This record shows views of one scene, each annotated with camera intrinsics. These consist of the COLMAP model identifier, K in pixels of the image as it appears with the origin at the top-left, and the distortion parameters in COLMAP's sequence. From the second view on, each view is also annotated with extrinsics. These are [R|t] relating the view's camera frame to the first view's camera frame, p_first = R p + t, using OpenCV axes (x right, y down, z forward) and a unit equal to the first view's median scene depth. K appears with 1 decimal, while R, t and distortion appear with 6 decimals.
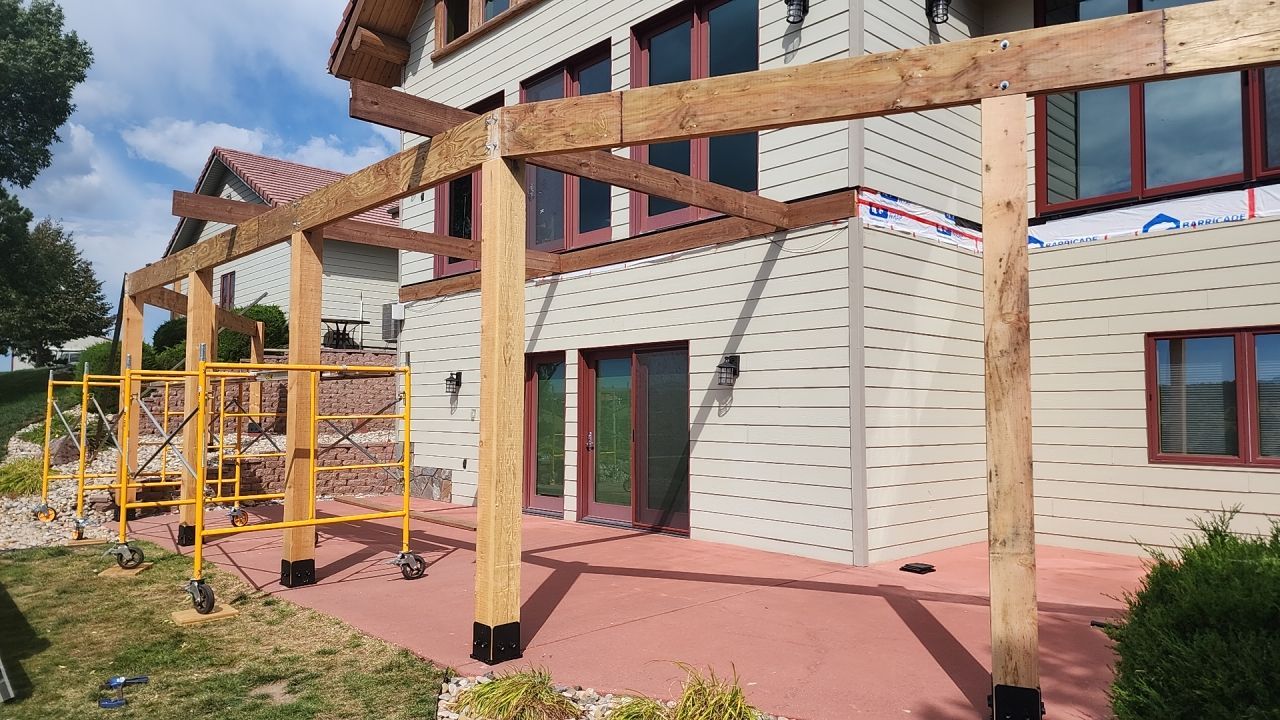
lens RADIAL K [[850.0, 0, 638.7], [0, 850.0, 347.6], [0, 0, 1]] dist [0.066887, -0.040098]
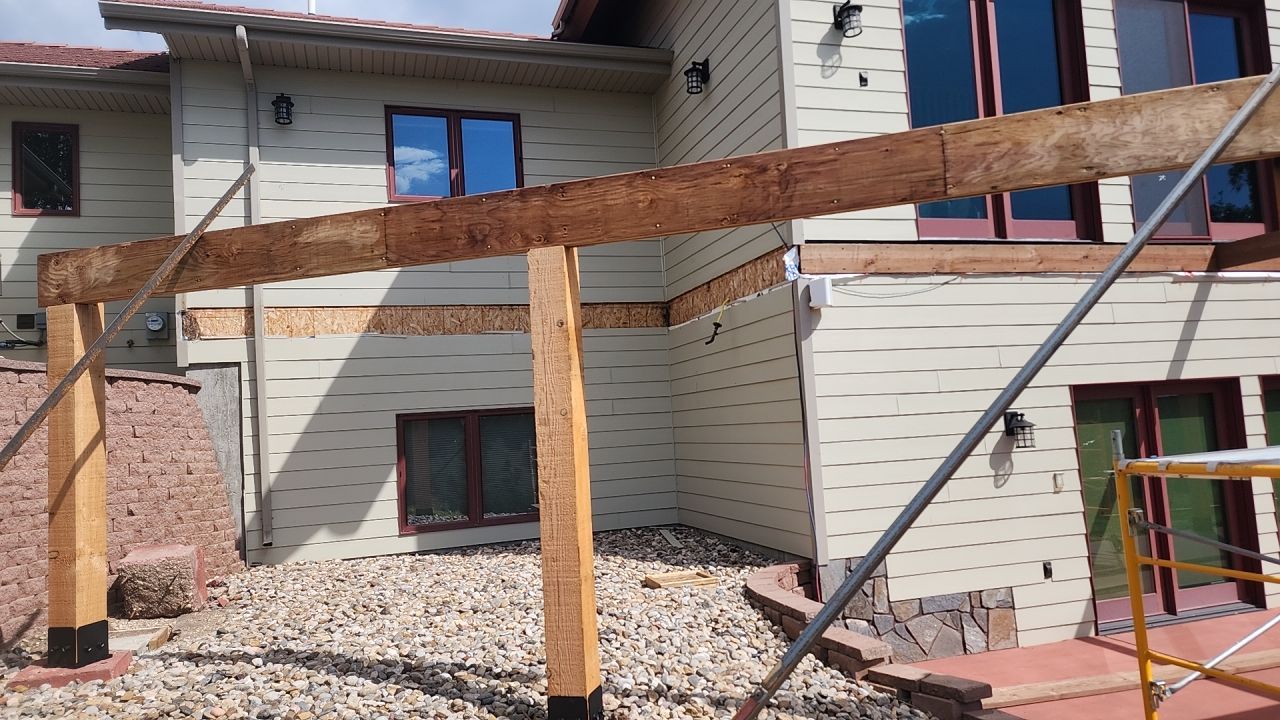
lens RADIAL K [[850.0, 0, 642.3], [0, 850.0, 360.3], [0, 0, 1]] dist [0.066887, -0.040098]
pose [[0.425998, 0.071584, 0.901888, -0.949698], [0.003796, 0.996715, -0.080904, 0.046118], [-0.904716, 0.037889, 0.424327, 1.108947]]
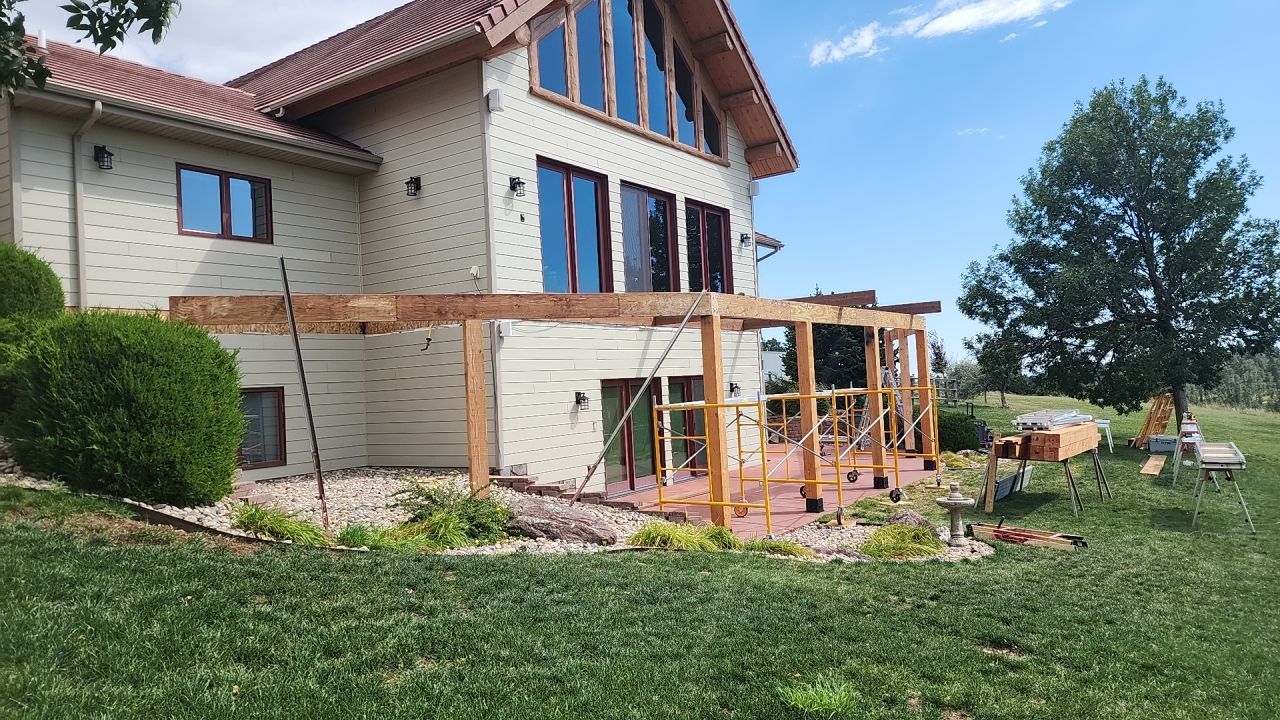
lens RADIAL K [[850.0, 0, 644.1], [0, 850.0, 351.8], [0, 0, 1]] dist [0.066887, -0.040098]
pose [[-0.207078, 0.072125, 0.975662, -1.532416], [0.005986, 0.997353, -0.072459, 0.066821], [-0.978306, -0.009165, -0.206962, 1.304978]]
